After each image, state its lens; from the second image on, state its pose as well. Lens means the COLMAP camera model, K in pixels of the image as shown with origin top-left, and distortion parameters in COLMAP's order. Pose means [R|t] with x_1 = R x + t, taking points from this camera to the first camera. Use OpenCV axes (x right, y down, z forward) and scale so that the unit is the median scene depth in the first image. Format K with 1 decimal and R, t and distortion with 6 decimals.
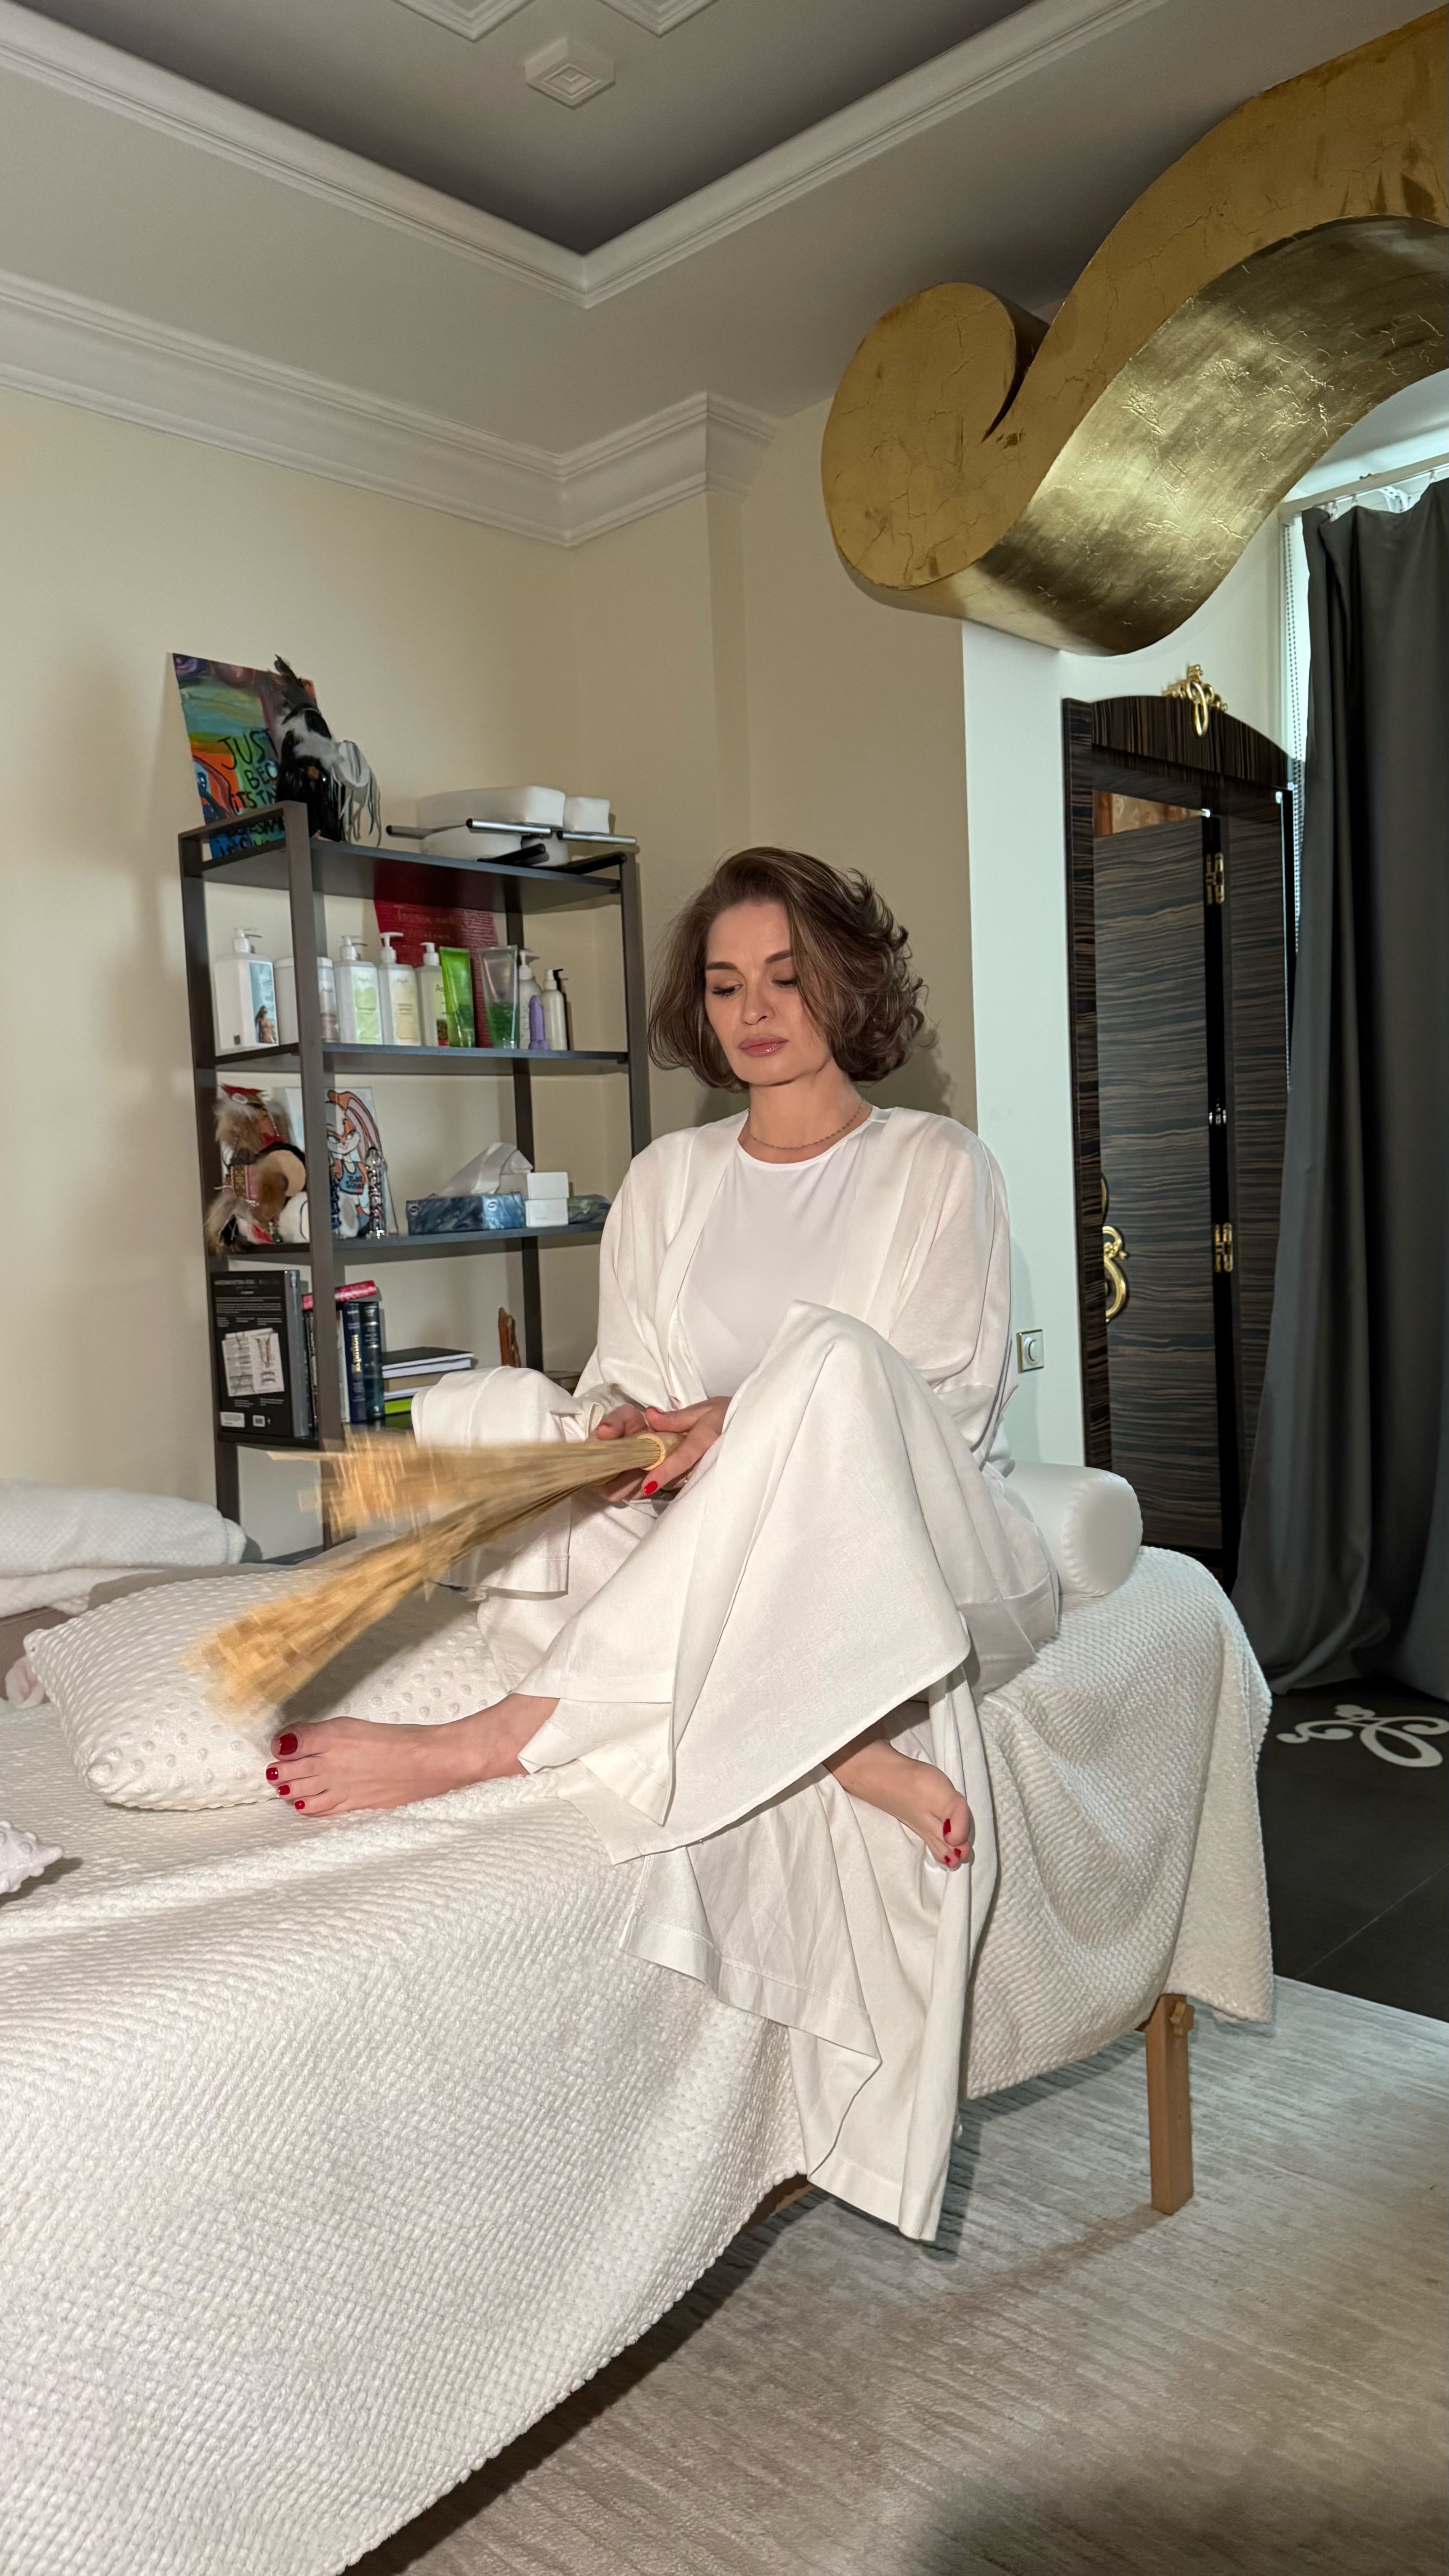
lens RADIAL K [[1853.9, 0, 725.1], [0, 1853.9, 1345.7], [0, 0, 1]] dist [0.138696, -0.121816]
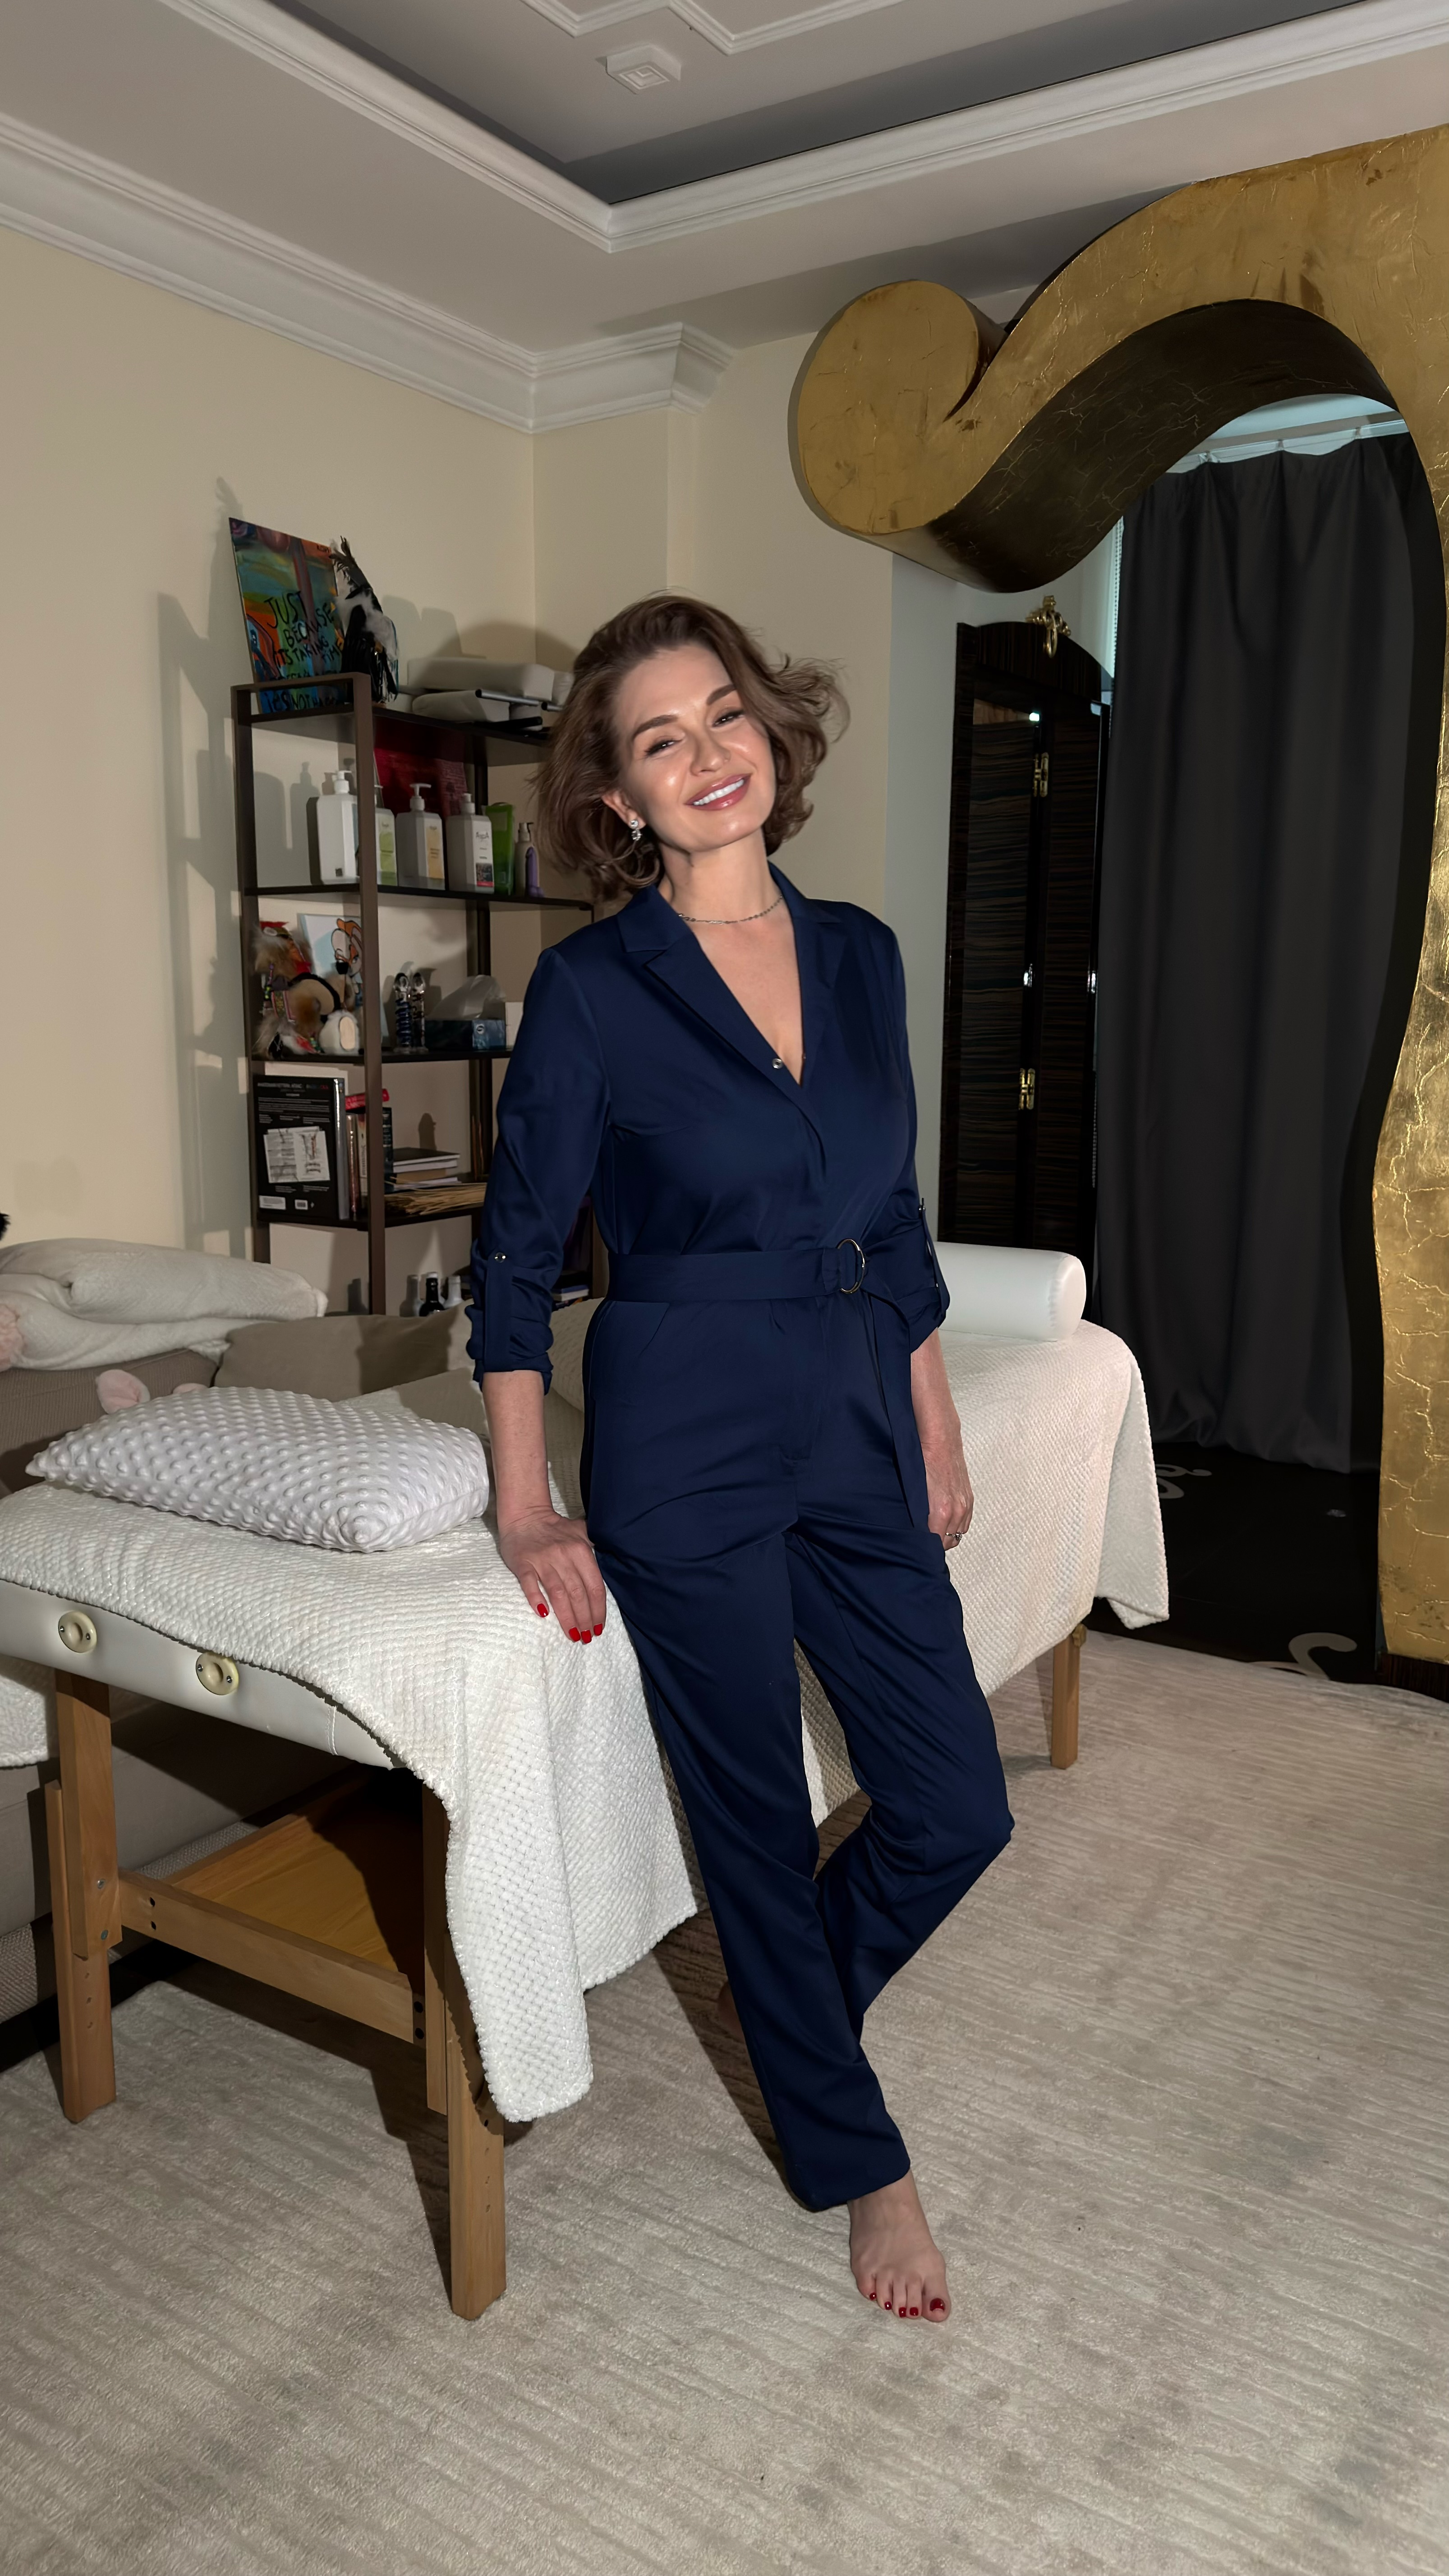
lens RADIAL K [[1853.9, 0, 725.1], [0, 1853.9, 1345.7], [0, 0, 1]] dist [0.138696, -0.121816]
pose [[0.982230, 0.018986, 0.186720, -0.201880], [-0.037118, 0.994871, 0.094099, 0.007636], [-0.183975, -0.099357, 0.977896, -0.214205]]
